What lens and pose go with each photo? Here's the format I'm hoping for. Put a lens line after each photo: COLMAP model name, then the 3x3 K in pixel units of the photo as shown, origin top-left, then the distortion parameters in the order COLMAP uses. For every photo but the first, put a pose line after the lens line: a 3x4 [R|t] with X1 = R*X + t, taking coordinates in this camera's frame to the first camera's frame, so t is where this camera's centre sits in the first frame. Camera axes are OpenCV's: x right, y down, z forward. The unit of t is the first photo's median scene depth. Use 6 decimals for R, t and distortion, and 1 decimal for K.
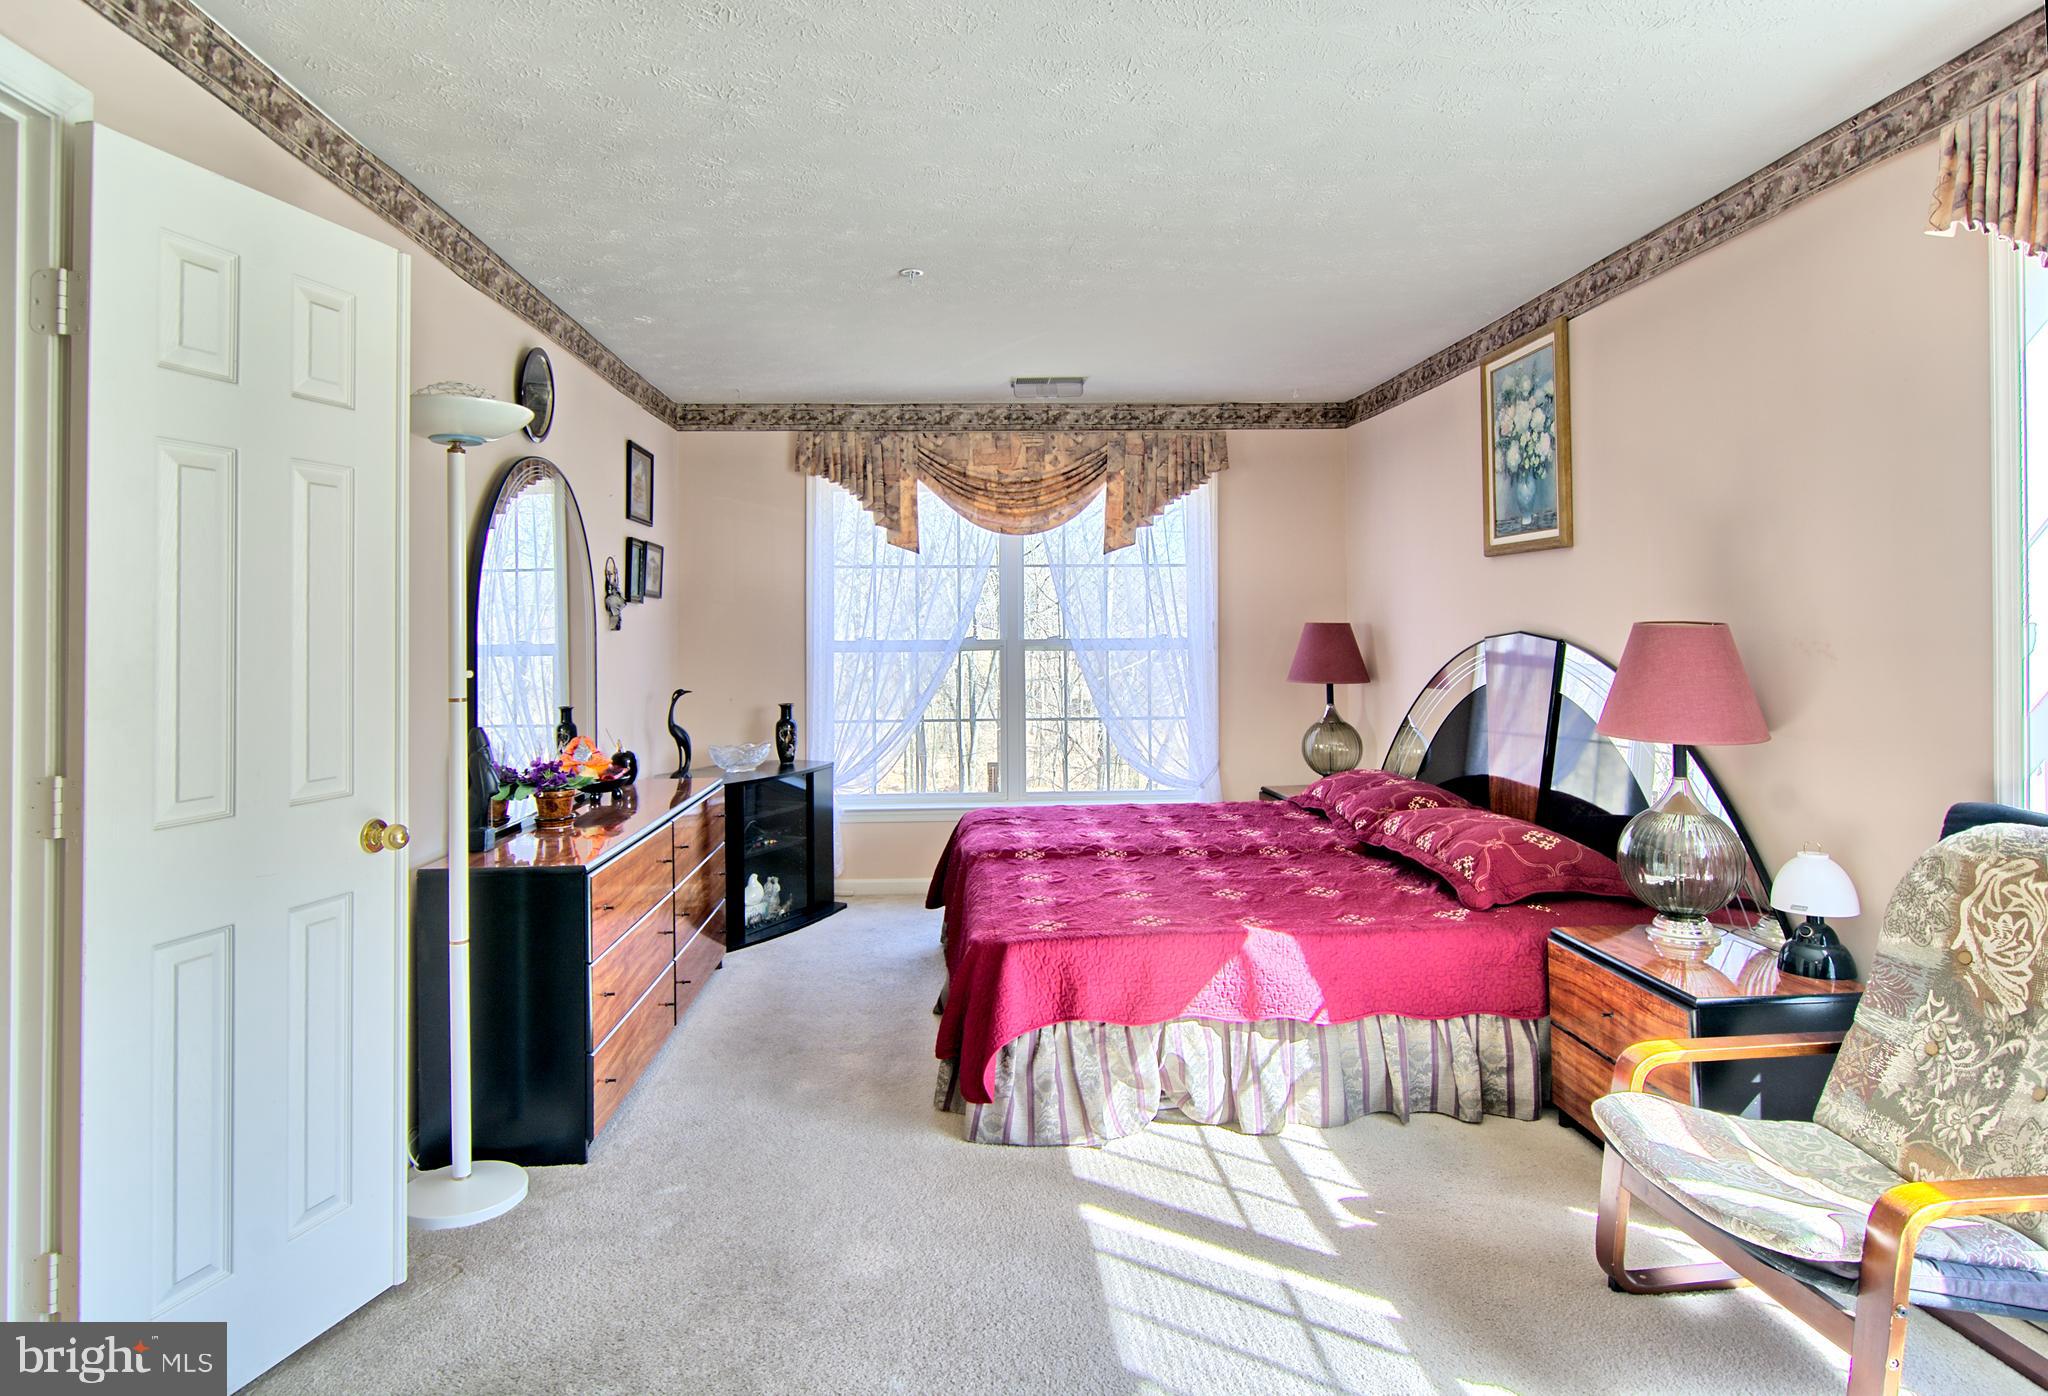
lens RADIAL K [[1163.4, 0, 1024.3], [0, 1163.4, 657.3], [0, 0, 1]] dist [0.008639, -0.001813]
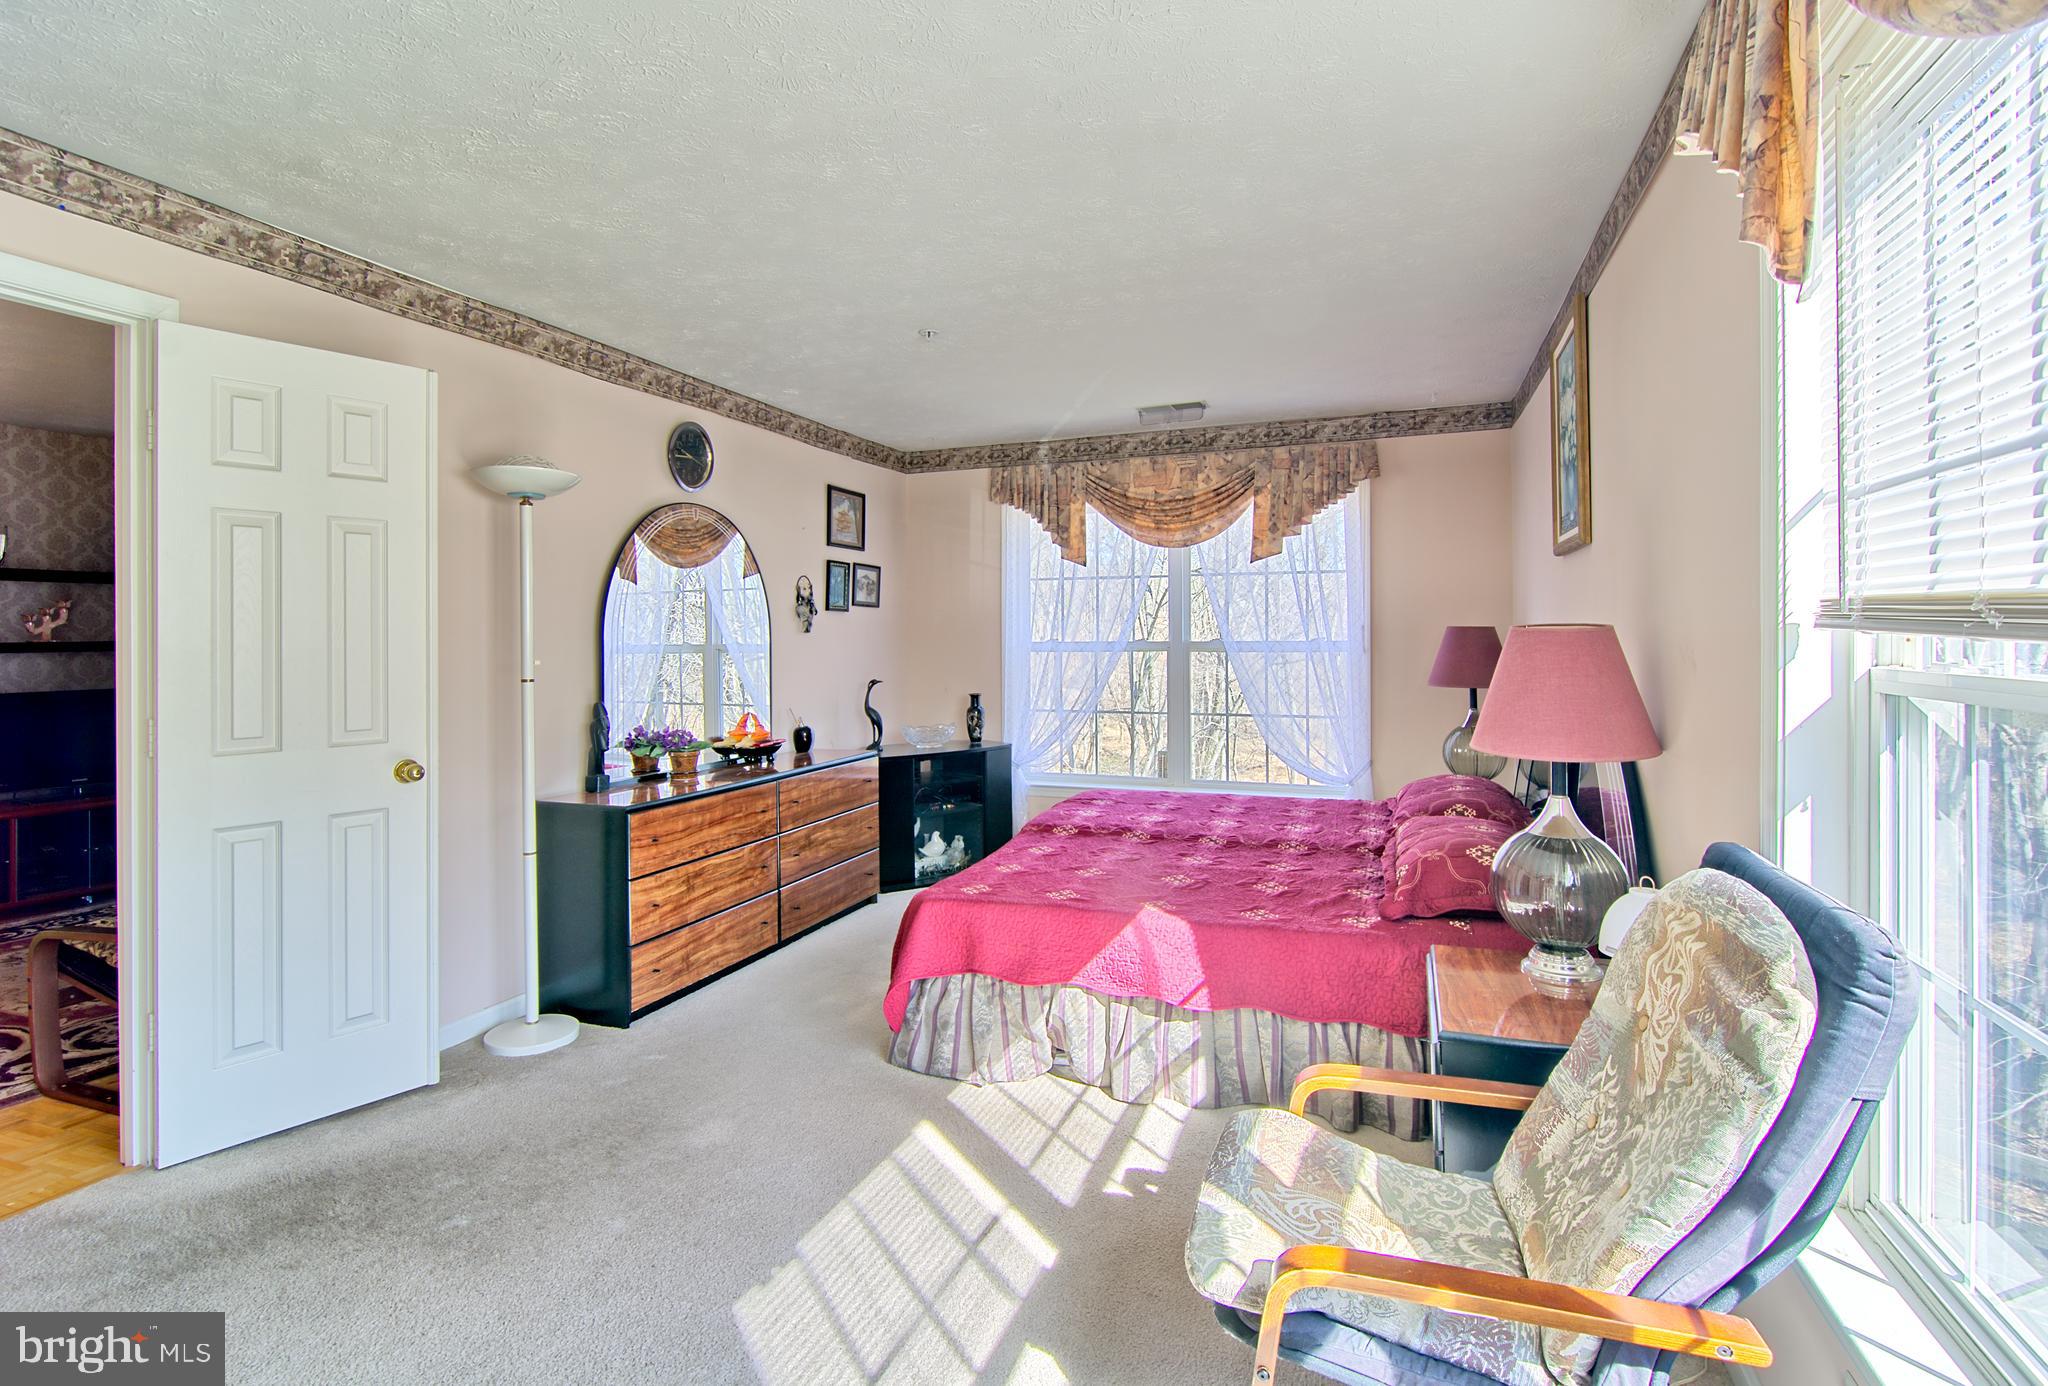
lens RADIAL K [[1014.0, 0, 1014.9], [0, 1014.0, 651.1], [0, 0, 1]] dist [0.017506, -0.004239]
pose [[0.914842, 0.009300, -0.403705, 0.379869], [-0.011605, 0.999927, -0.003264, -0.001835], [0.403645, 0.007671, 0.914883, 0.077058]]
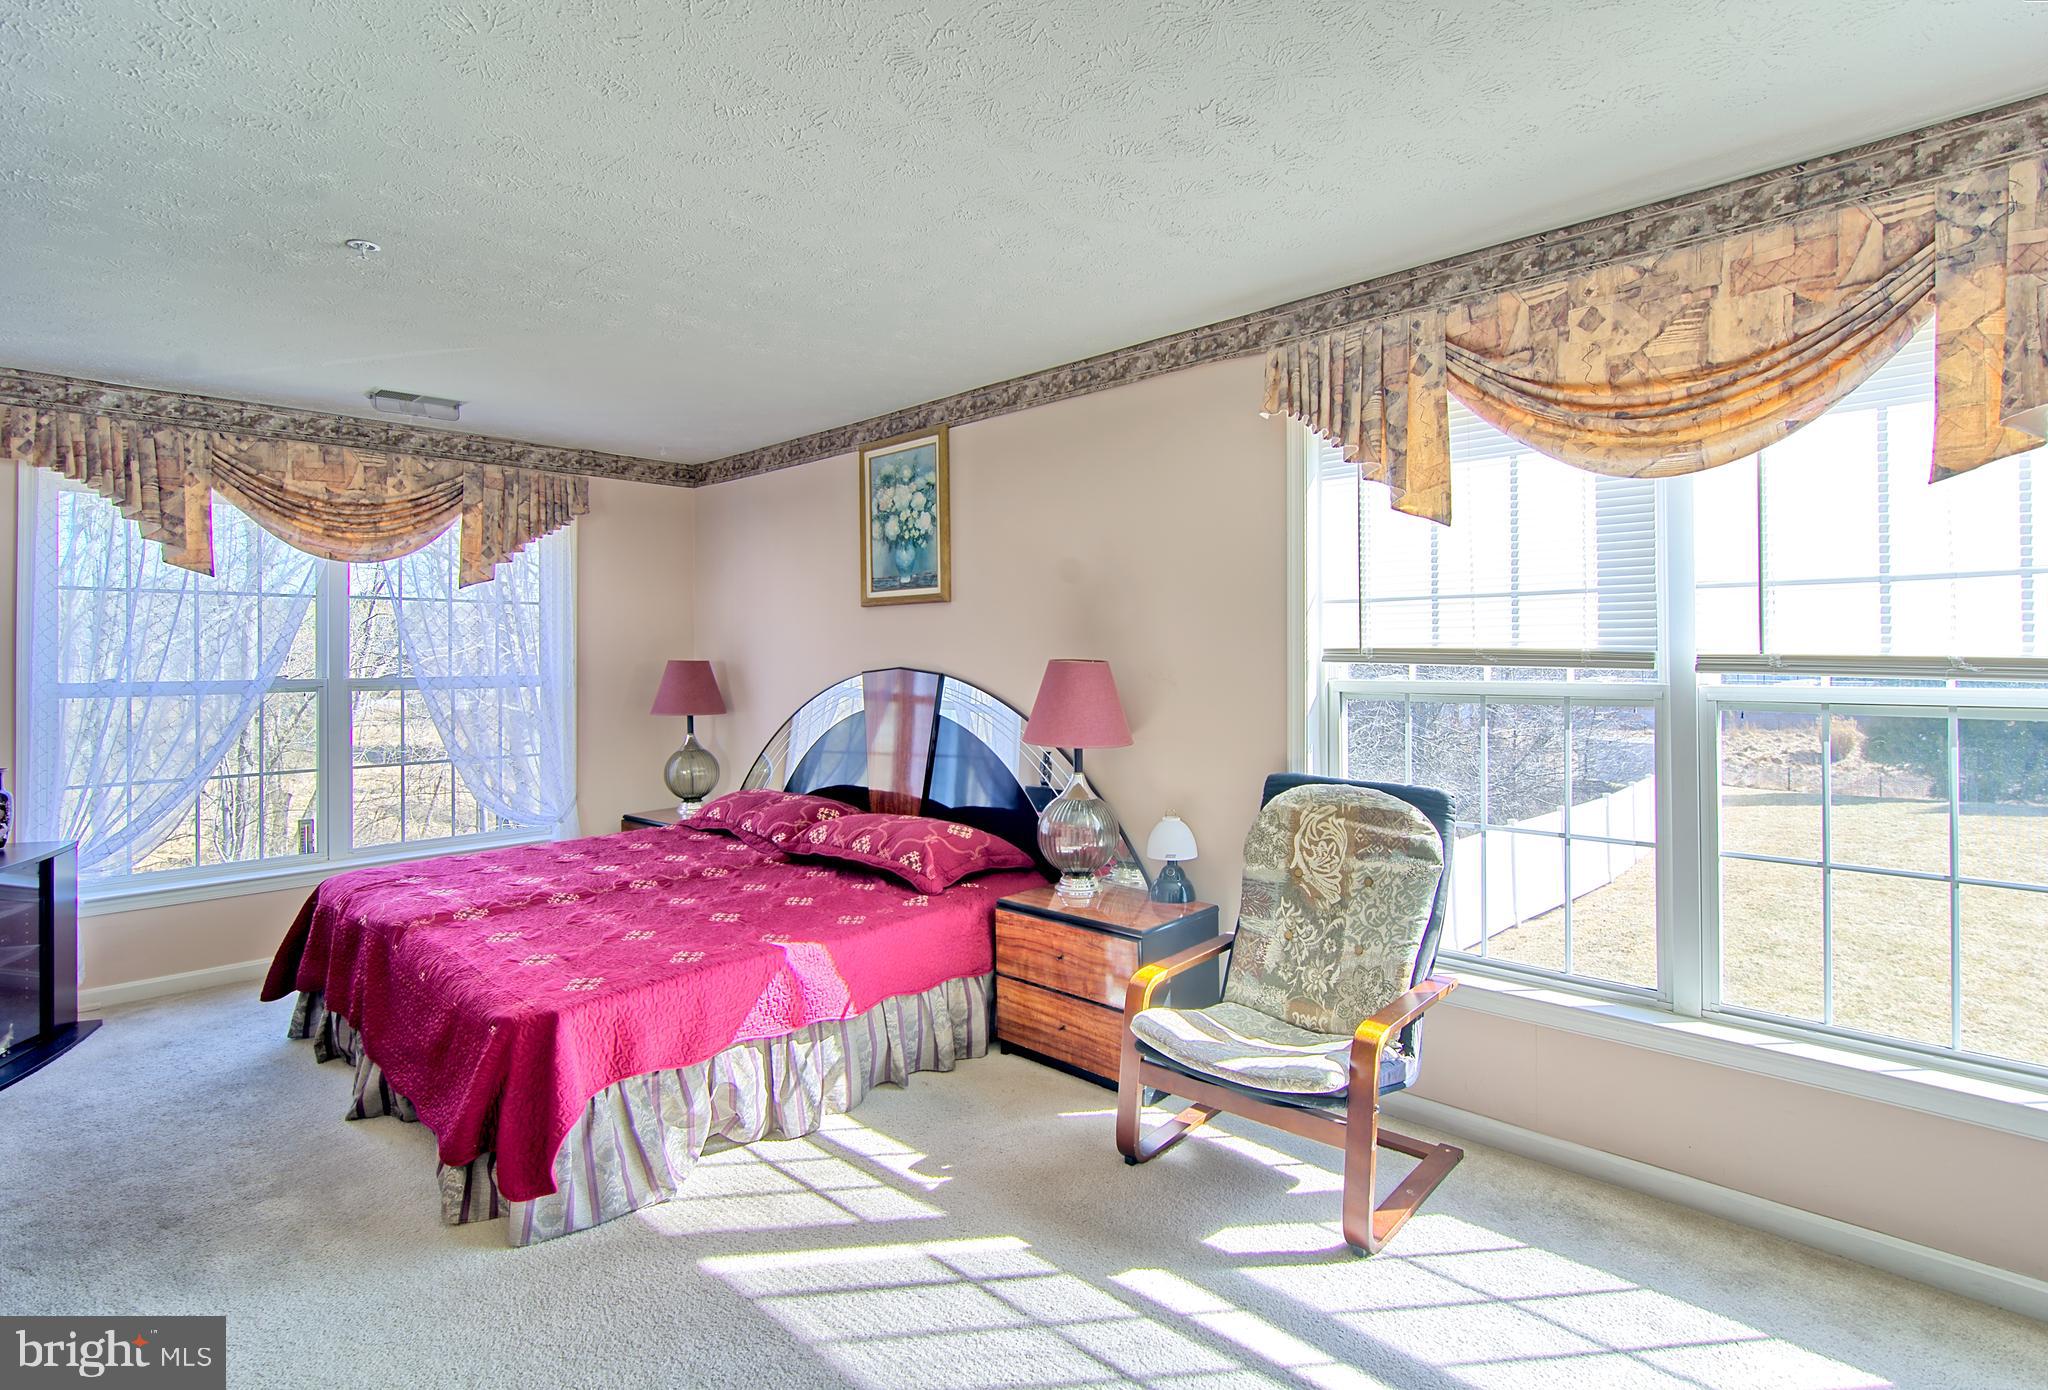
lens RADIAL K [[995.6, 0, 999.9], [0, 995.6, 653.8], [0, 0, 1]] dist [0.017172, -0.003249]
pose [[0.749556, 0.006252, 0.661911, -0.218344], [0.017460, 0.999421, -0.029211, -0.004113], [-0.661710, 0.033452, 0.749013, 0.135771]]
